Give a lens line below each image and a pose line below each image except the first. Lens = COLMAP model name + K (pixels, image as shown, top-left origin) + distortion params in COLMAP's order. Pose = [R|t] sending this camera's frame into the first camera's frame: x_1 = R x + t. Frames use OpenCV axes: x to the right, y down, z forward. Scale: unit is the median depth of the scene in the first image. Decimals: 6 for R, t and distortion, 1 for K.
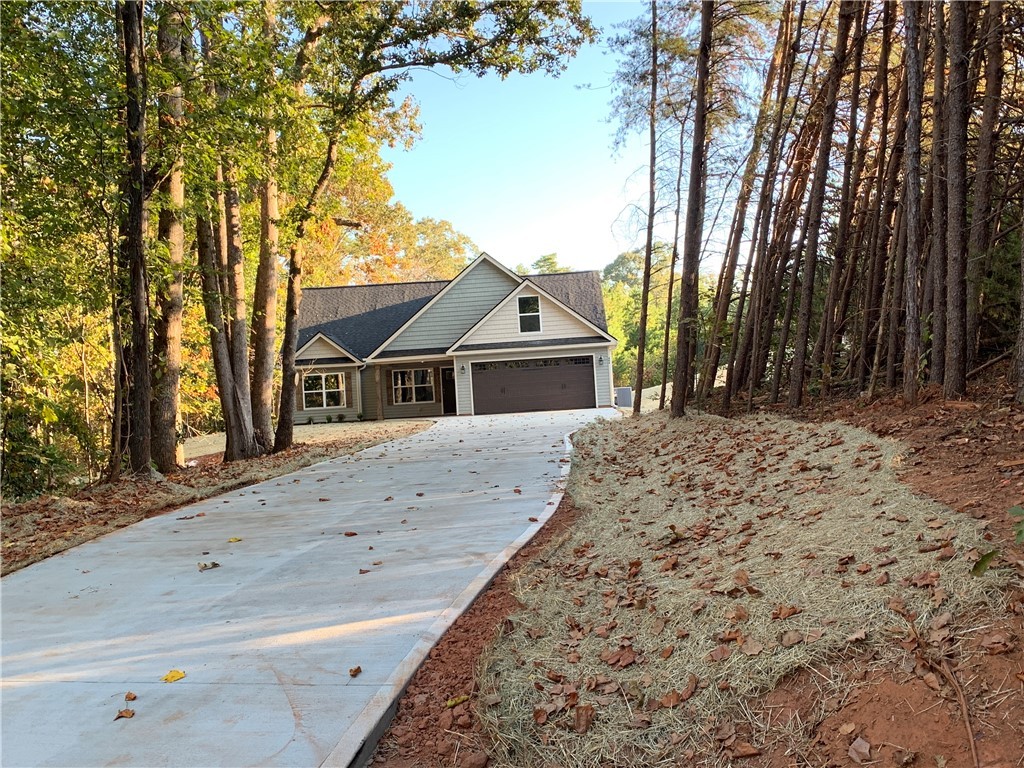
lens RADIAL K [[1046.2, 0, 507.3], [0, 1046.2, 379.7], [0, 0, 1]] dist [0.060130, -0.044907]
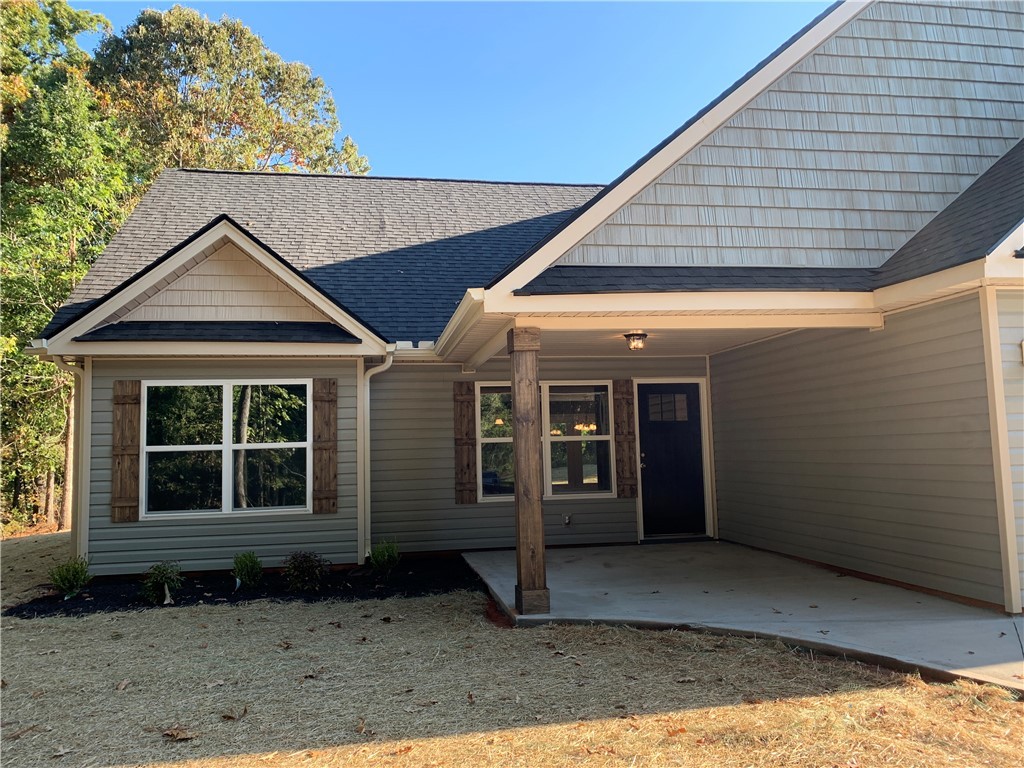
lens RADIAL K [[794.4, 0, 515.6], [0, 794.4, 378.9], [0, 0, 1]] dist [0.086653, -0.141631]
pose [[0.978078, 0.048636, 0.202481, -0.155394], [-0.034302, 0.996690, -0.073708, 0.006541], [-0.205396, 0.065147, 0.976508, 0.841405]]
